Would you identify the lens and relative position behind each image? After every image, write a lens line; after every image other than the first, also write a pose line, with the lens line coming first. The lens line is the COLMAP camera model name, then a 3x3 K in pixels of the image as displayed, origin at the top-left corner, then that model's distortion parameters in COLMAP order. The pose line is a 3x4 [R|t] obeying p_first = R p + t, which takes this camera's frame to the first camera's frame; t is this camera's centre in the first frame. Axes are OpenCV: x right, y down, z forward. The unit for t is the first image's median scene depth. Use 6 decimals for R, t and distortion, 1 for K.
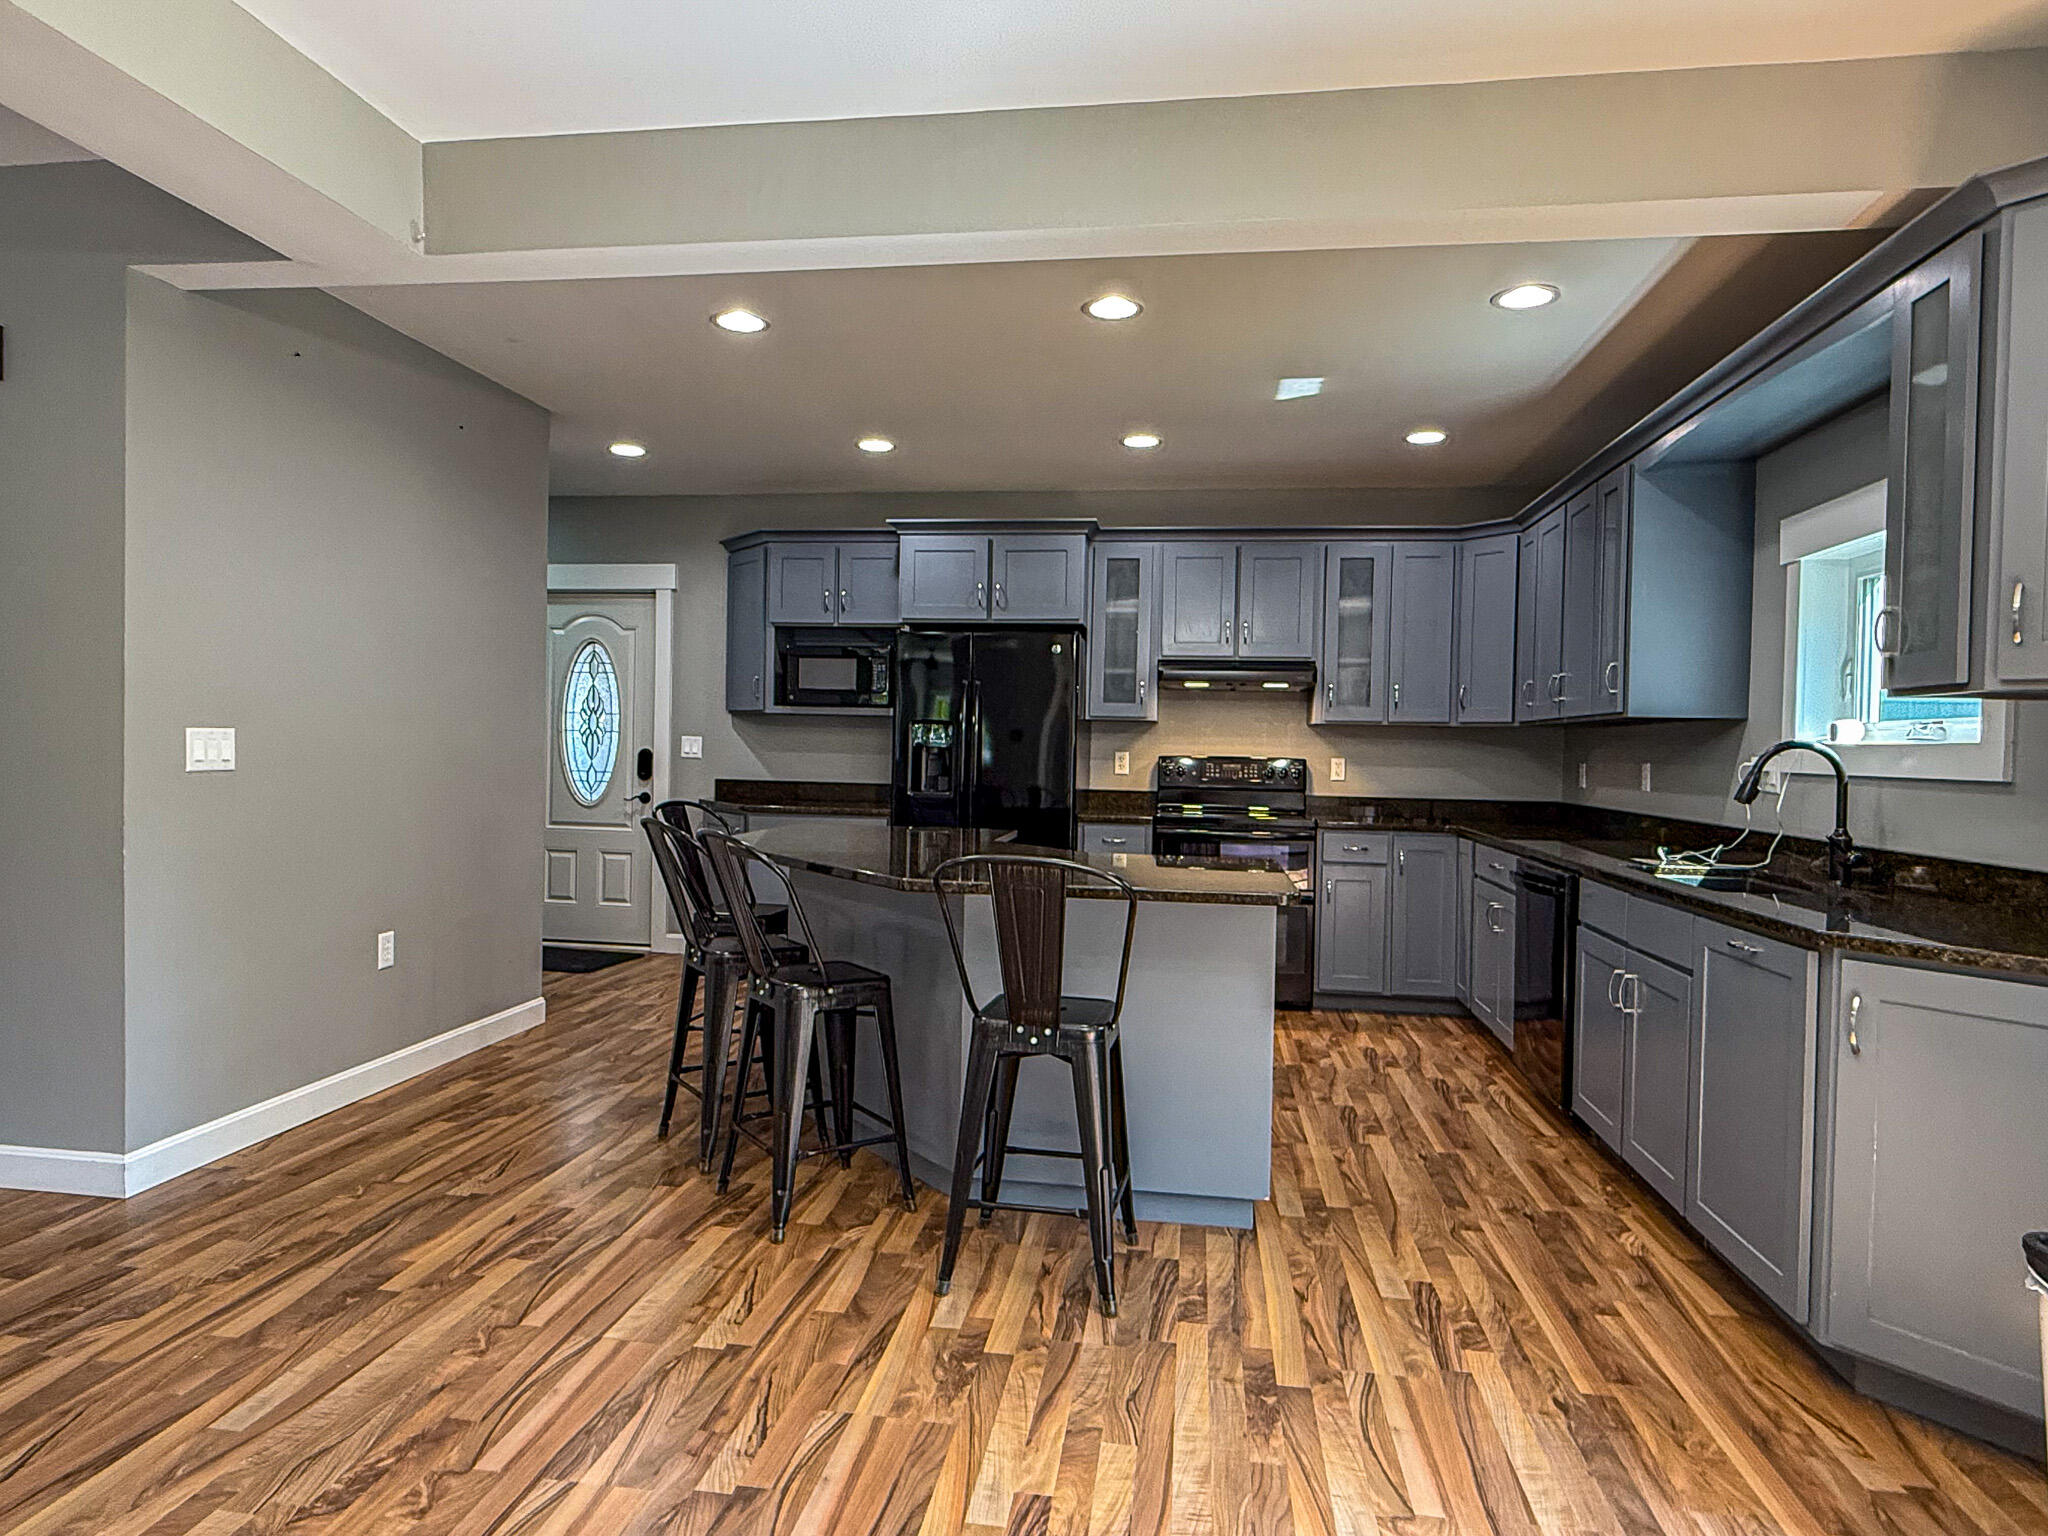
lens RADIAL K [[1177.6, 0, 1024.0], [0, 1177.6, 768.0], [0, 0, 1]] dist [-0.002821, 0.003009]
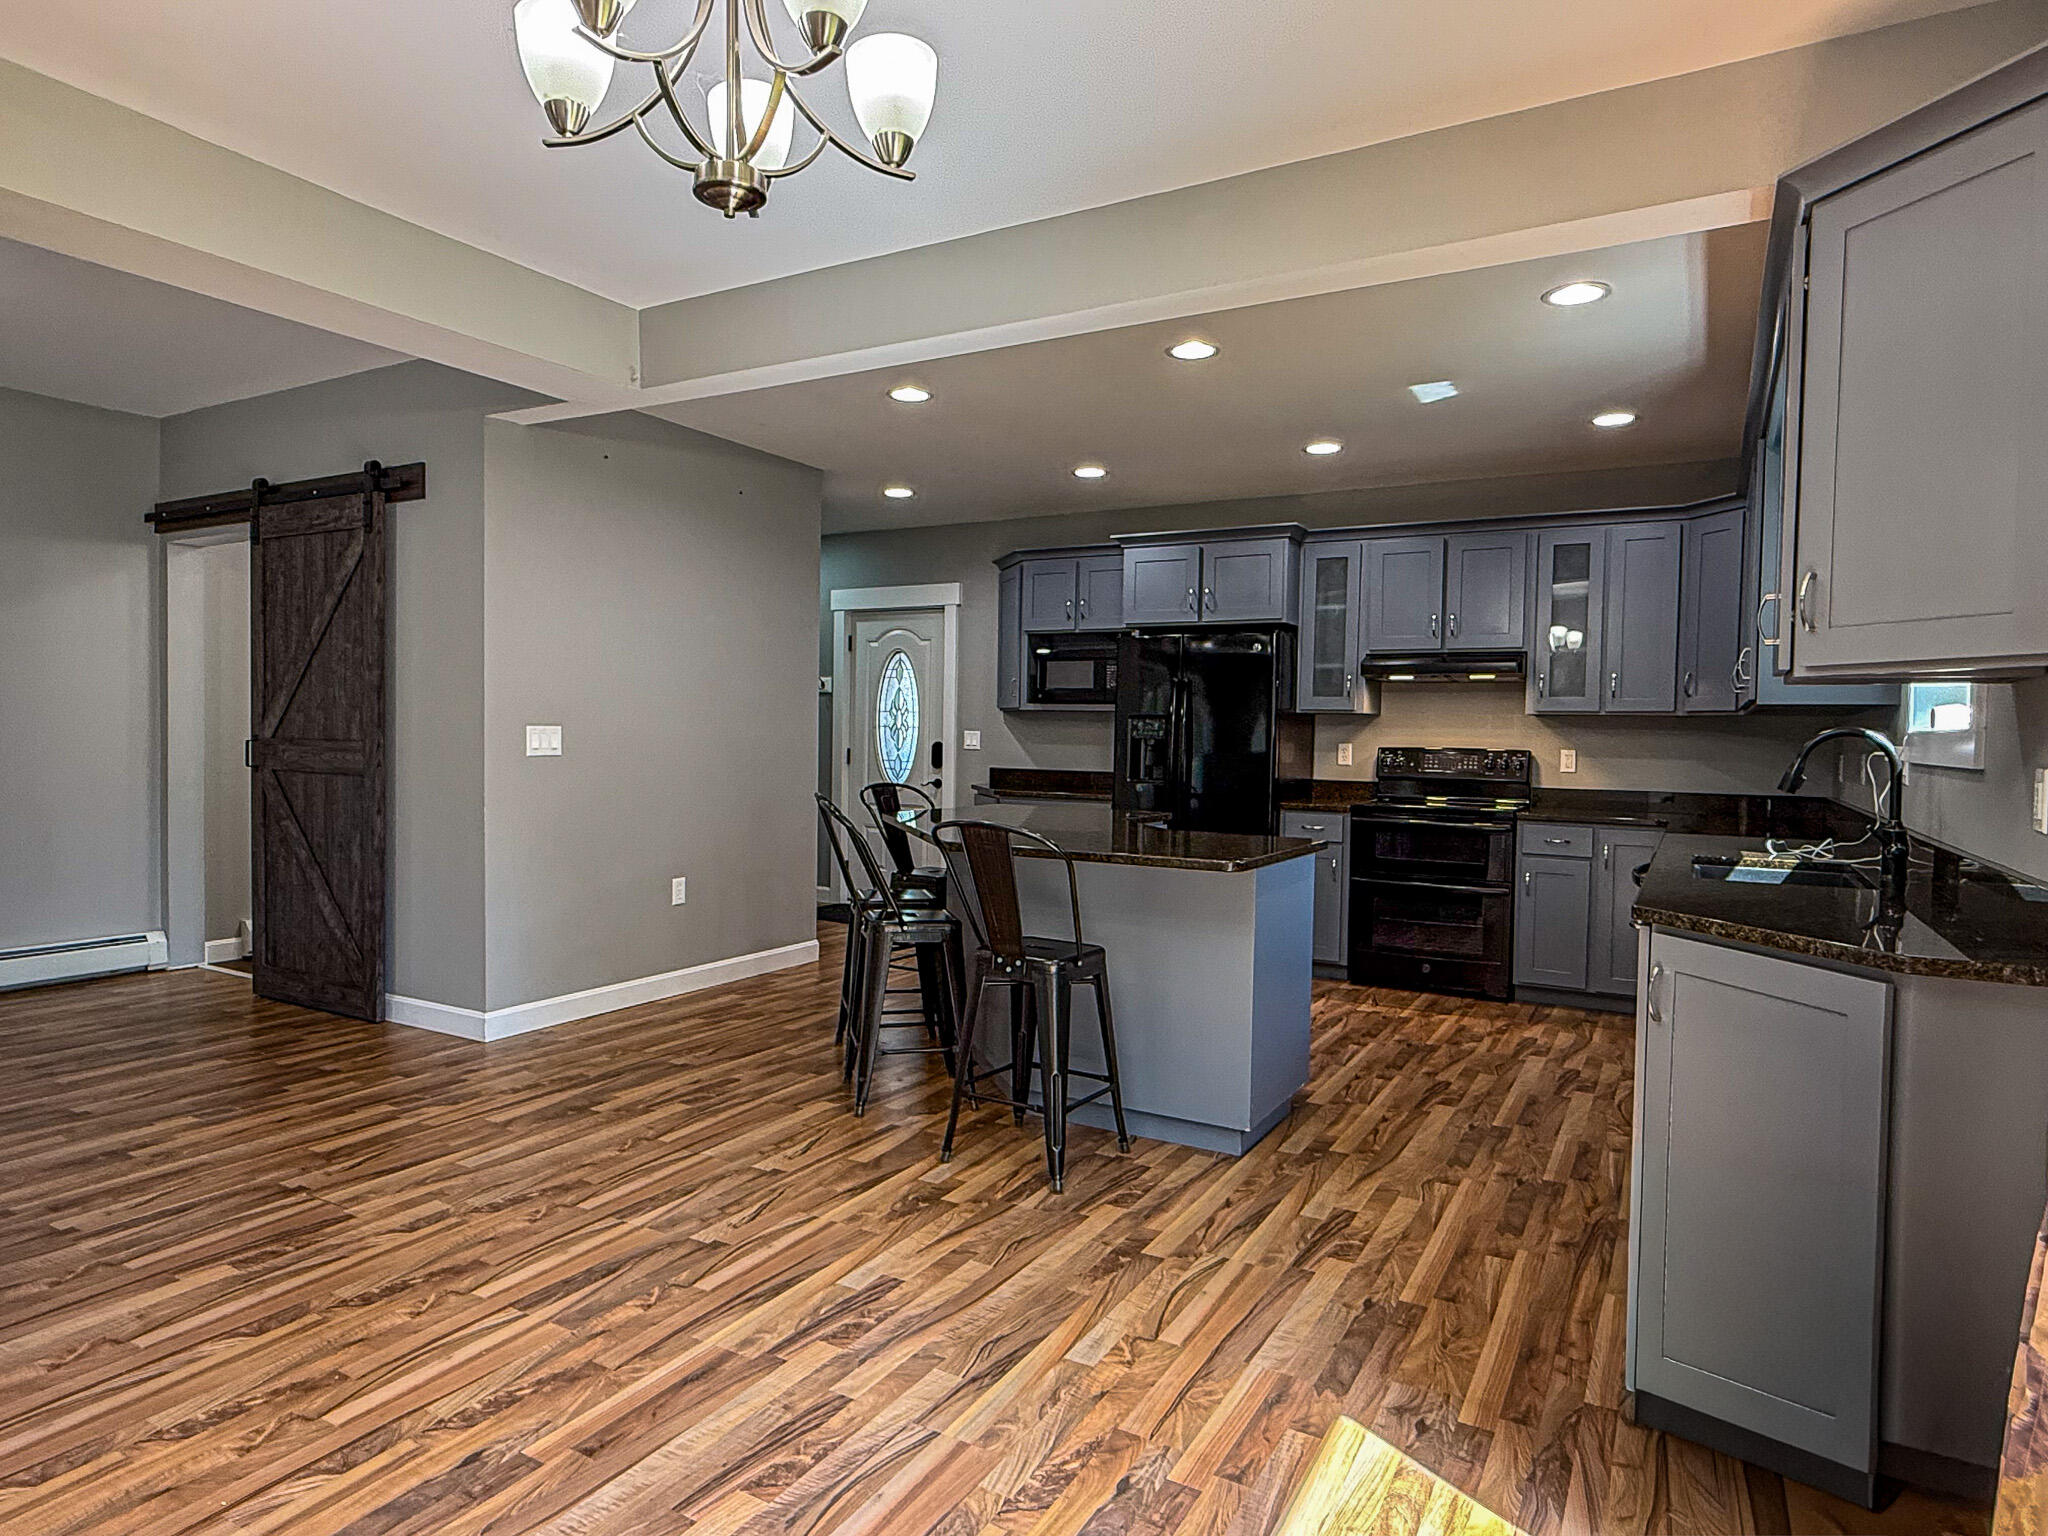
lens RADIAL K [[1177.6, 0, 1024.0], [0, 1177.6, 768.0], [0, 0, 1]] dist [-0.002821, 0.003009]
pose [[0.933911, 0.005826, -0.357458, 0.321511], [-0.004265, 0.999978, 0.005156, 0.006356], [0.357480, -0.003291, 0.933915, -0.116148]]
